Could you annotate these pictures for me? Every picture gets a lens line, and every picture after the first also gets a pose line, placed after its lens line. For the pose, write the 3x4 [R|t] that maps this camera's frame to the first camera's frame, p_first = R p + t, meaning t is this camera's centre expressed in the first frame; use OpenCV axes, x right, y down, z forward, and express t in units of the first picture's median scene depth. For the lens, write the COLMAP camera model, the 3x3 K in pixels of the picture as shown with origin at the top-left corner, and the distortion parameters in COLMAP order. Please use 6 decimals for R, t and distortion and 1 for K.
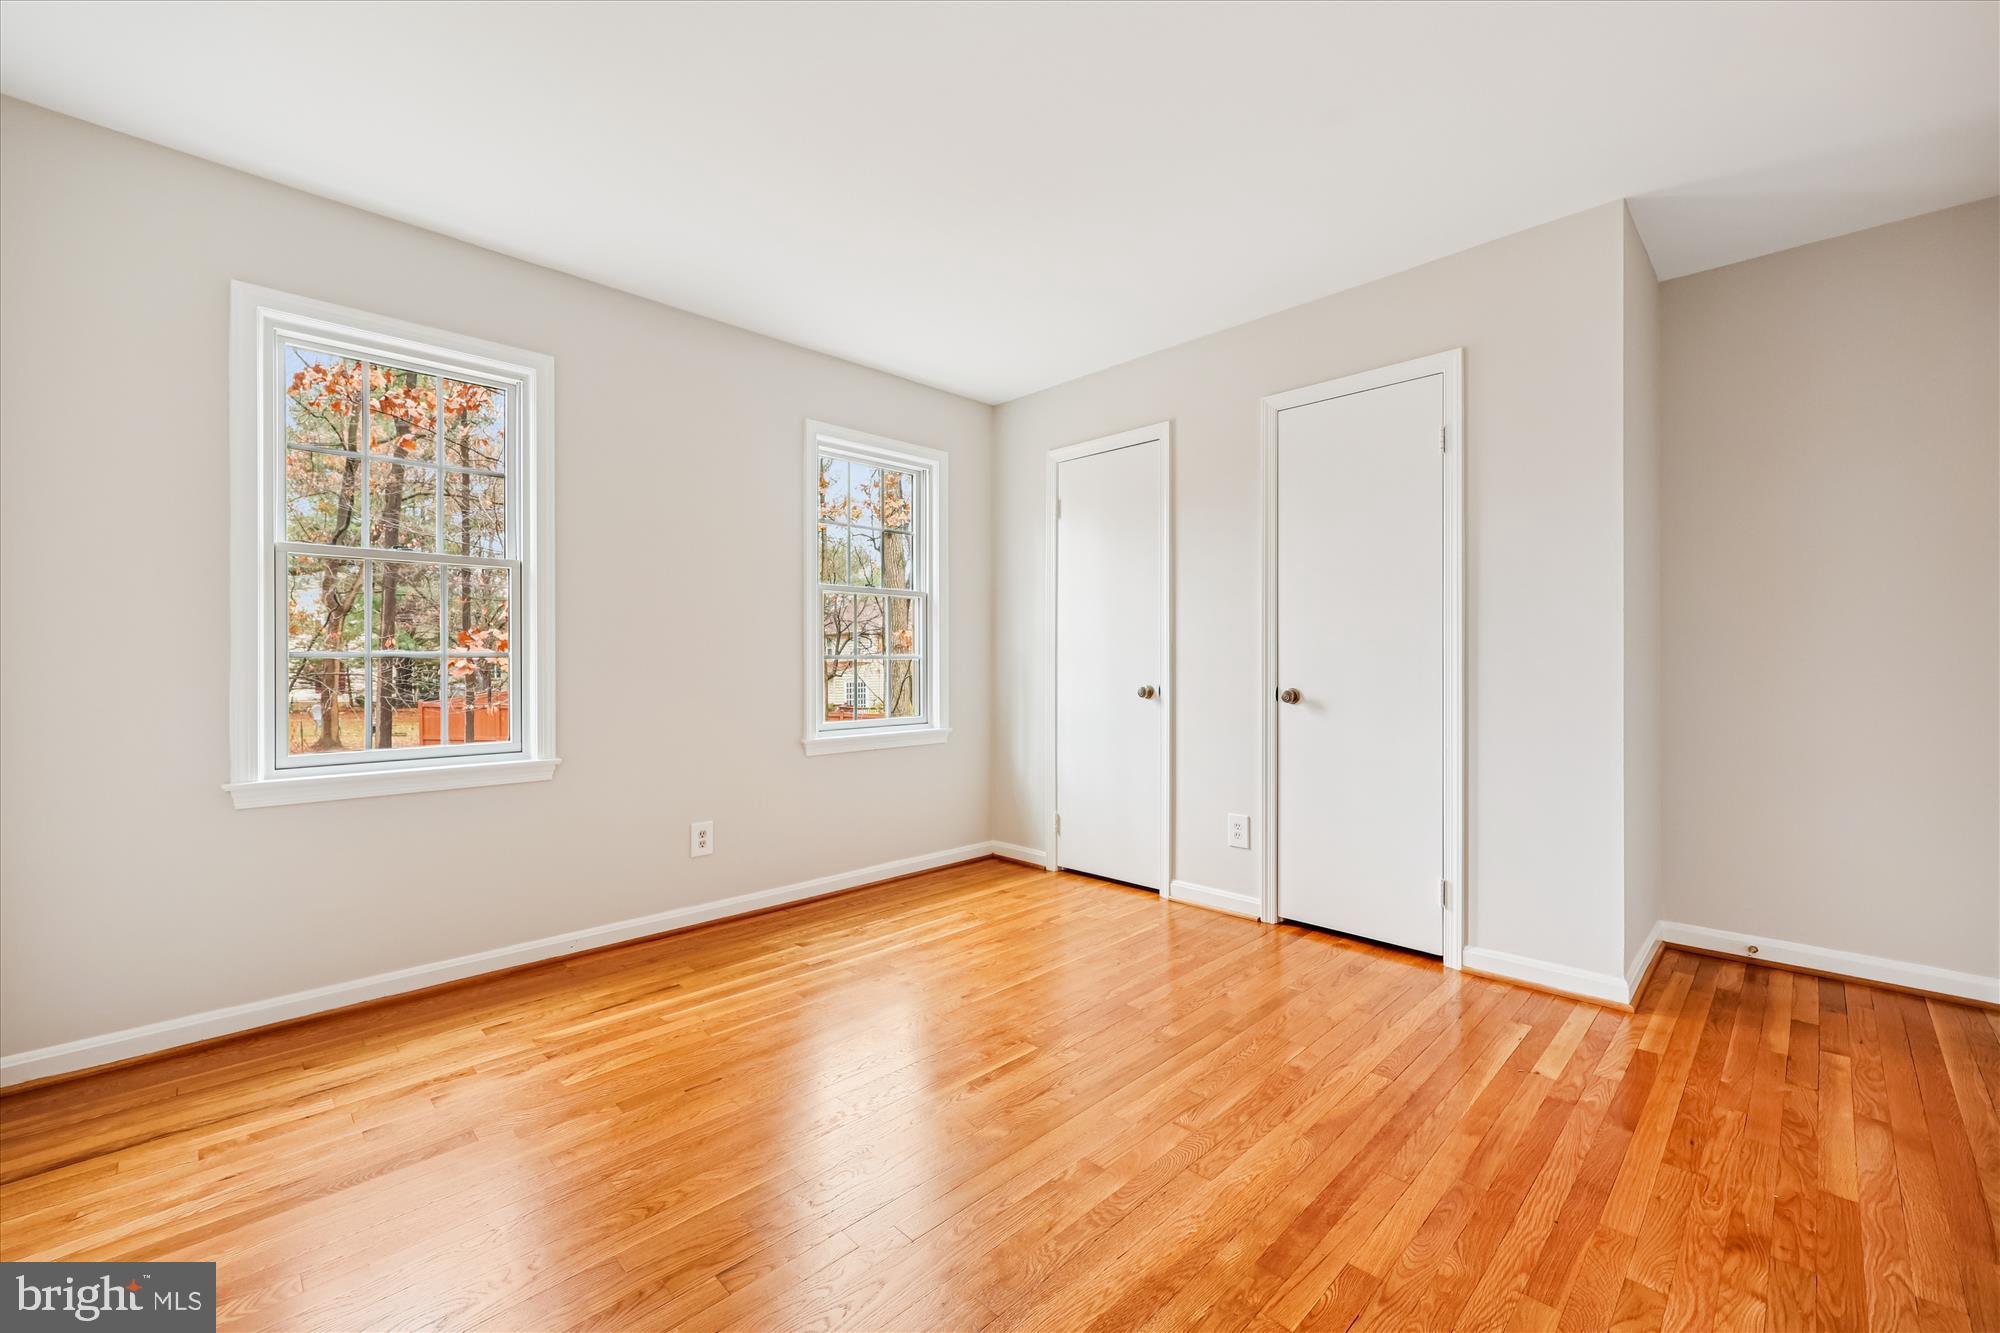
lens RADIAL K [[813.1, 0, 1001.7], [0, 813.1, 662.9], [0, 0, 1]] dist [0.001206, -0.000356]
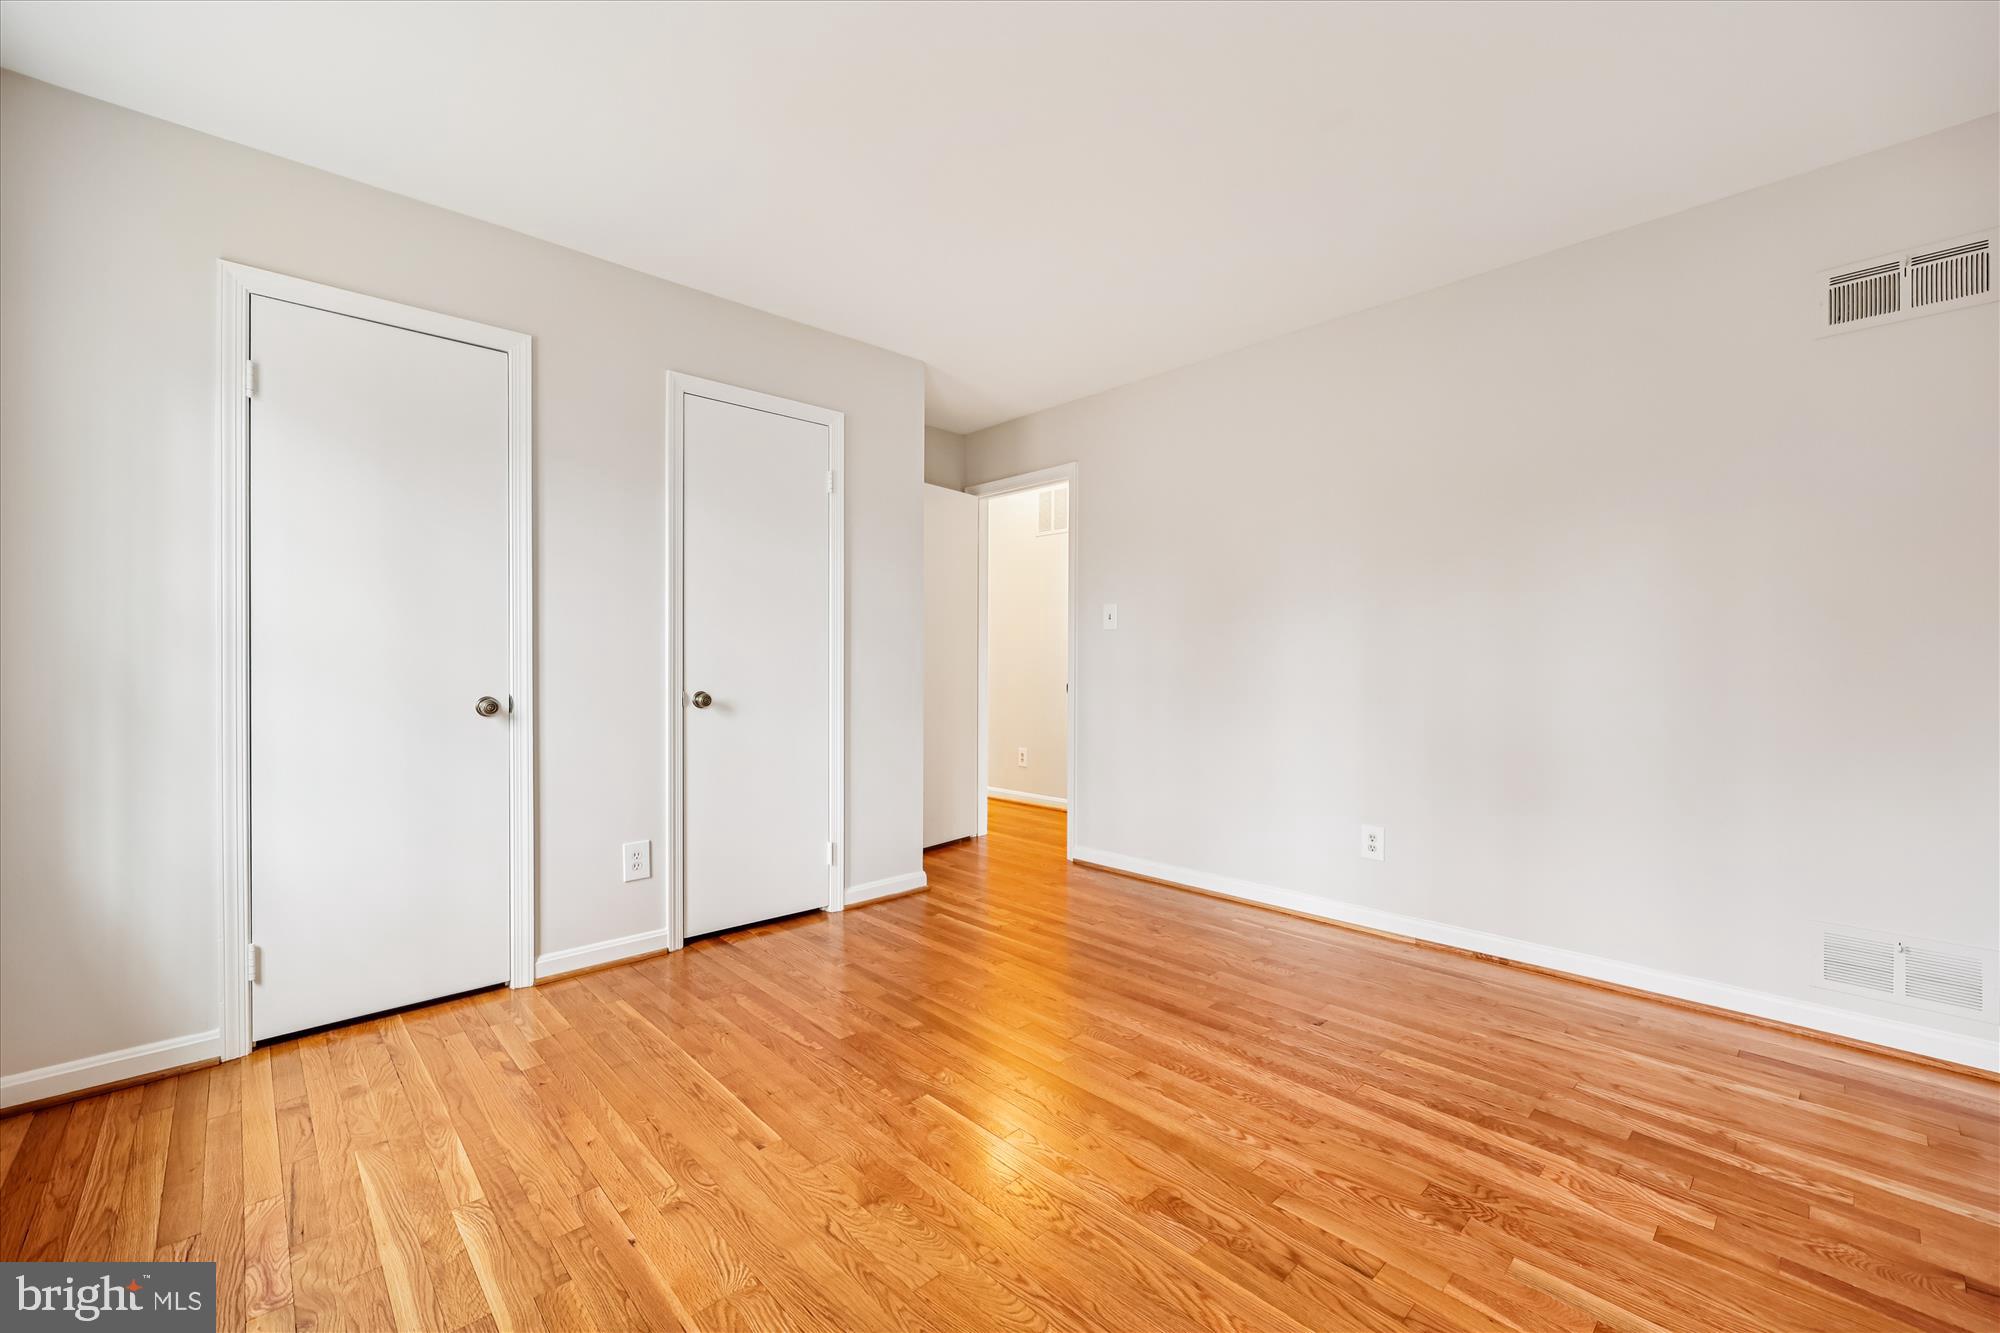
lens RADIAL K [[813.1, 0, 1010.6], [0, 813.1, 668.0], [0, 0, 1]] dist [0.001206, -0.000356]
pose [[0.015786, -0.002021, 0.999873, -0.583267], [0.004716, 0.999987, 0.001947, 0.003793], [-0.999864, 0.004685, 0.015796, 0.616467]]
